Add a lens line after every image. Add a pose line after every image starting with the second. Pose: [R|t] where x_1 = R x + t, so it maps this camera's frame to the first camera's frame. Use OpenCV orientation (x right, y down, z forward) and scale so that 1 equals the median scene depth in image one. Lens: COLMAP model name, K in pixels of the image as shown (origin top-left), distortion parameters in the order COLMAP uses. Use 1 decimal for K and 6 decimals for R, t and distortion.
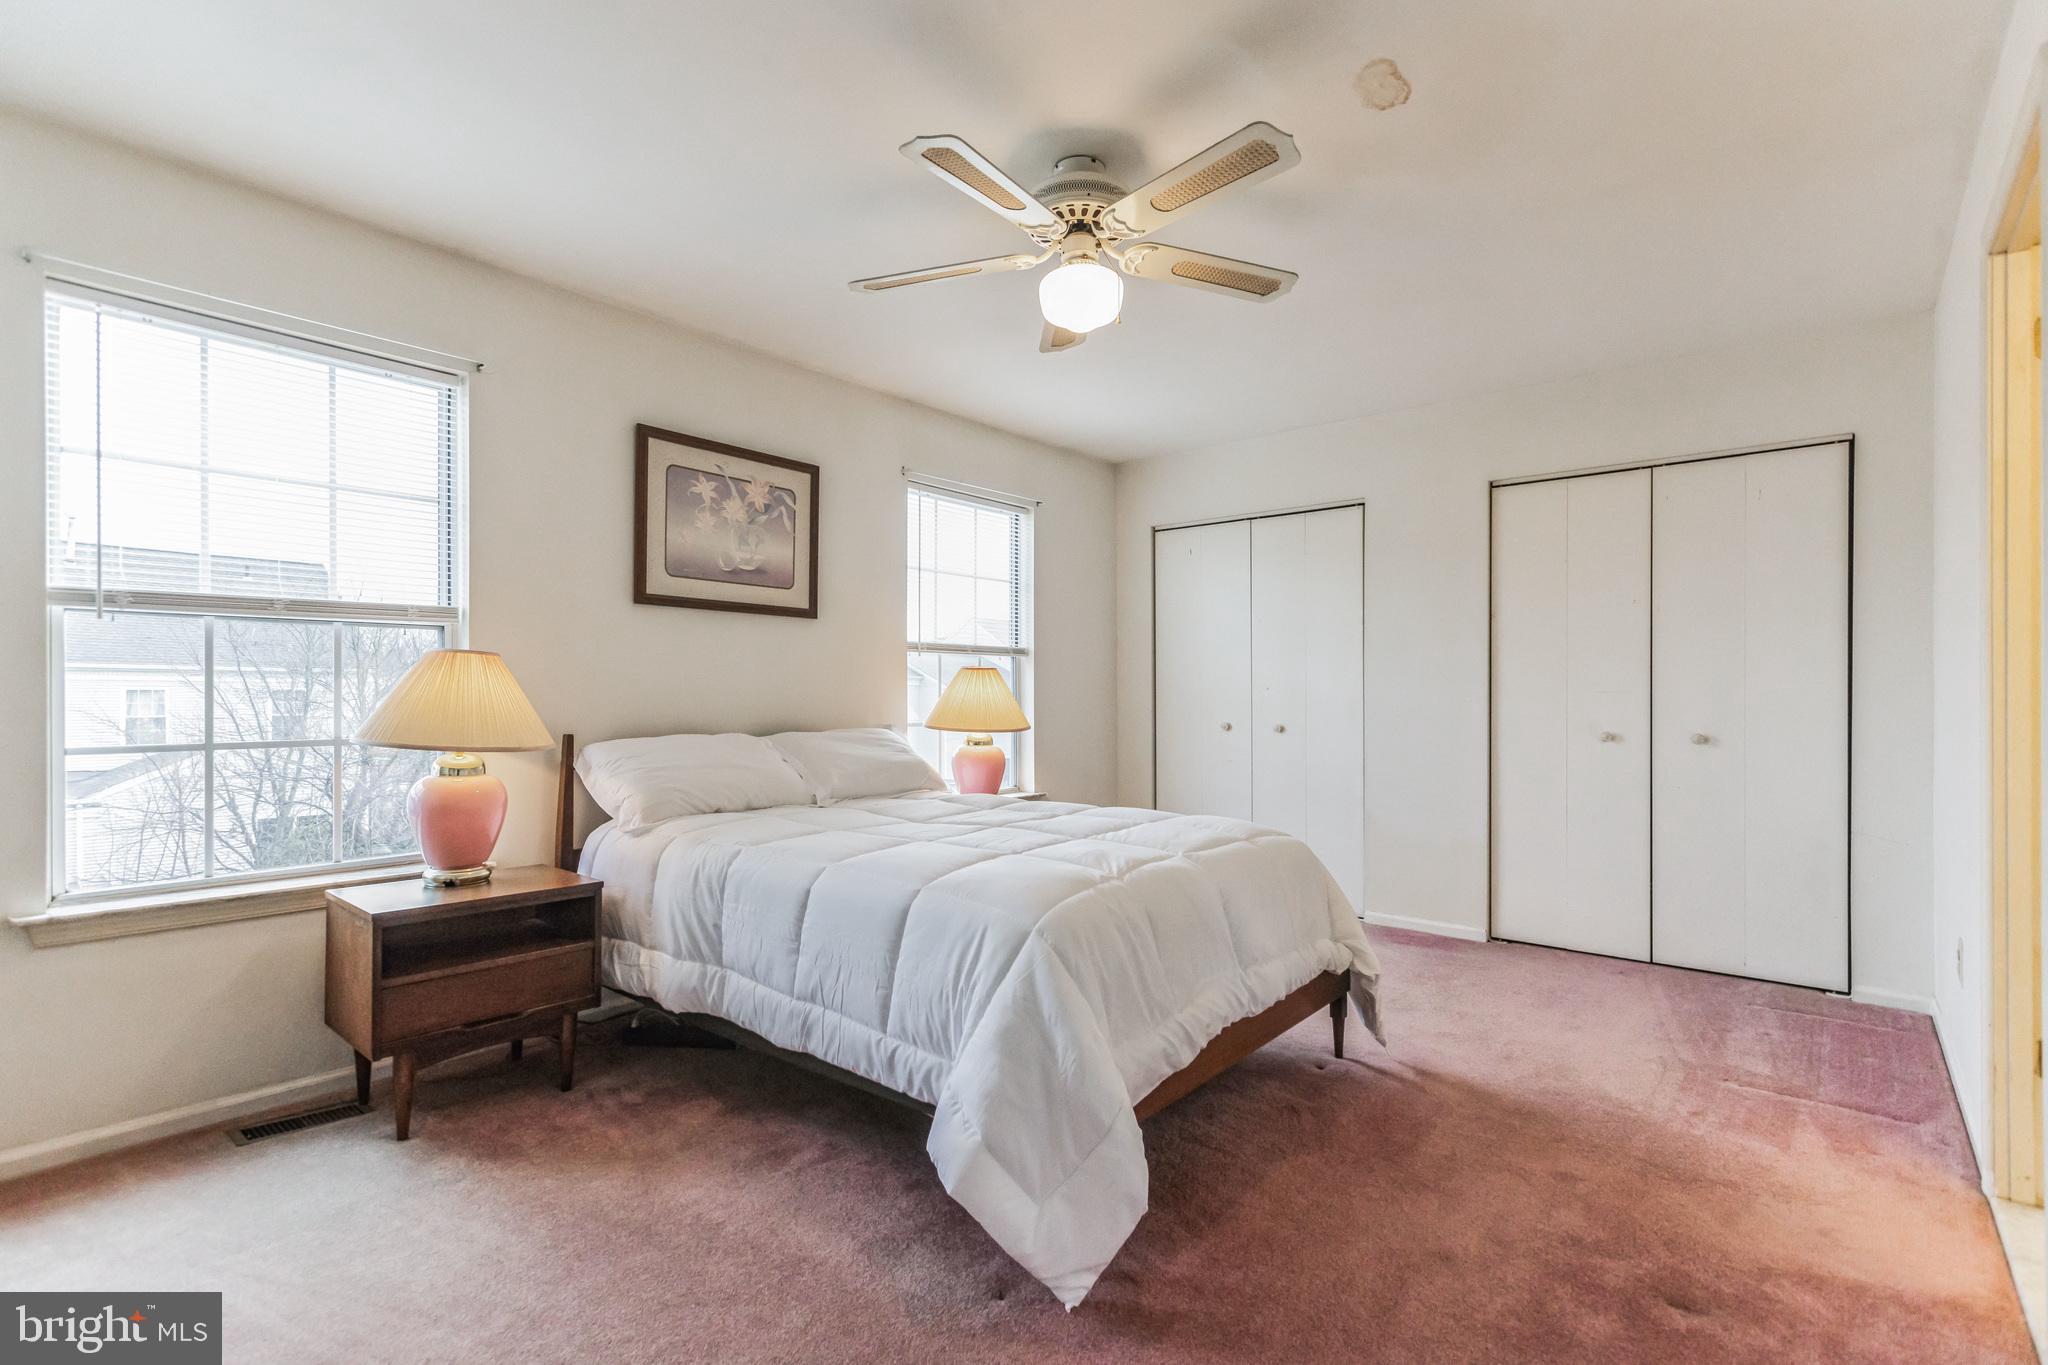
lens RADIAL K [[954.5, 0, 979.7], [0, 954.5, 692.7], [0, 0, 1]] dist [0.002058, 0.000569]
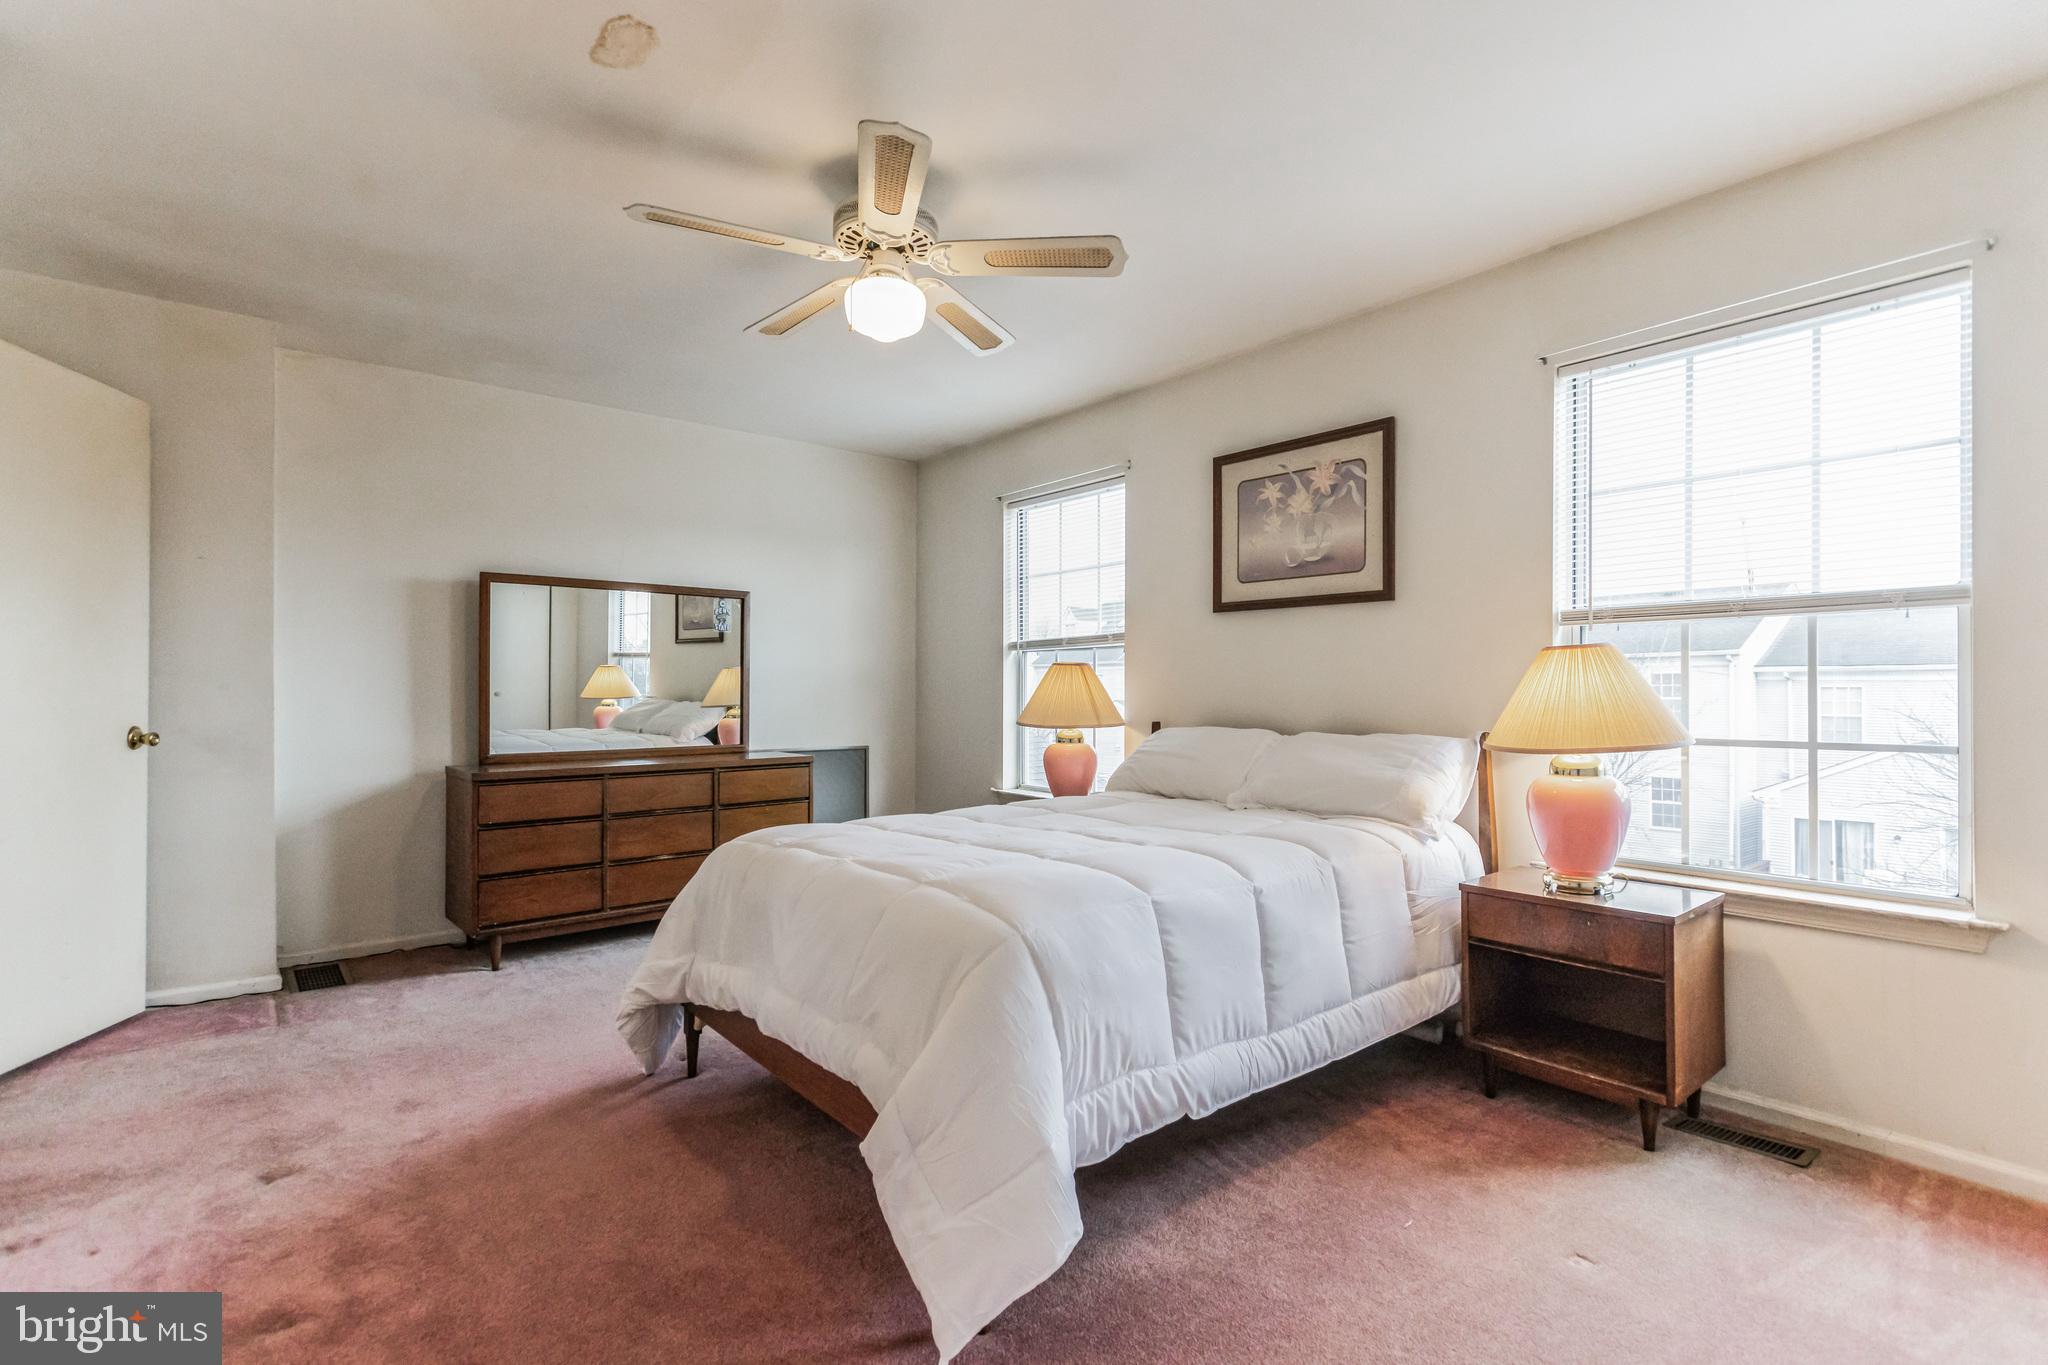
lens RADIAL K [[954.5, 0, 979.7], [0, 954.5, 692.7], [0, 0, 1]] dist [0.002058, 0.000569]
pose [[-0.182215, -0.000204, -0.983259, 0.750818], [0.001273, 0.999999, -0.000443, 0.003526], [0.983258, -0.001332, -0.182215, 0.835821]]
